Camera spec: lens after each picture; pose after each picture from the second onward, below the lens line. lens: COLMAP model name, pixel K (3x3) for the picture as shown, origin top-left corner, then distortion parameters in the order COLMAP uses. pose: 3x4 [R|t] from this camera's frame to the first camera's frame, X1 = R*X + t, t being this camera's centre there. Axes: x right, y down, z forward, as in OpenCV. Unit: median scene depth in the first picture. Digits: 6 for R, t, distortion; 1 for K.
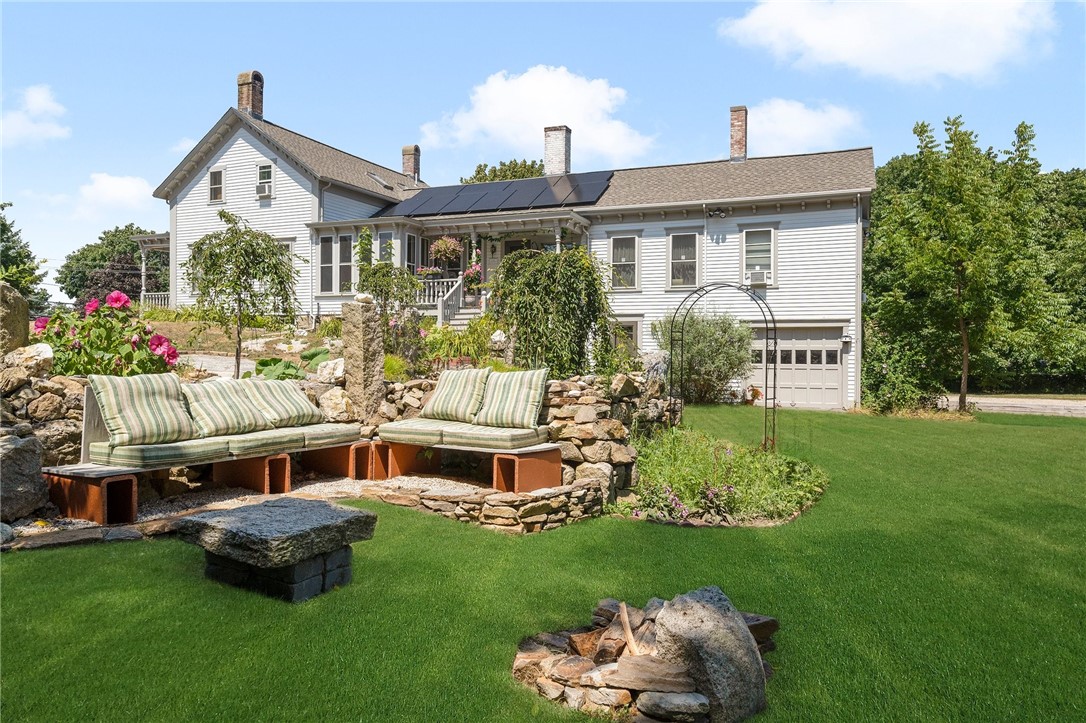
lens RADIAL K [[755.6, 0, 543.3], [0, 755.6, 351.4], [0, 0, 1]] dist [-0.031967, 0.008550]
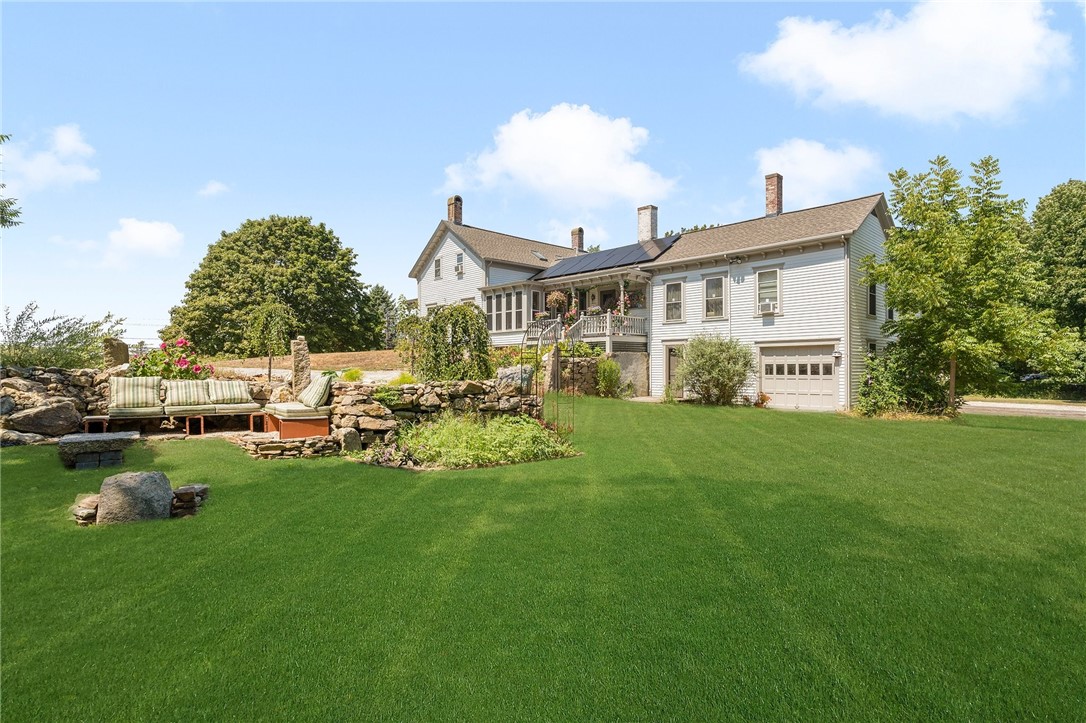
lens RADIAL K [[544.1, 0, 544.8], [0, 544.1, 366.3], [0, 0, 1]] dist [-0.028988, -0.001077]
pose [[0.917176, -0.009992, -0.398356, 0.291922], [0.008093, 0.999946, -0.006448, 0.004247], [0.398400, 0.002690, 0.917208, 0.003676]]
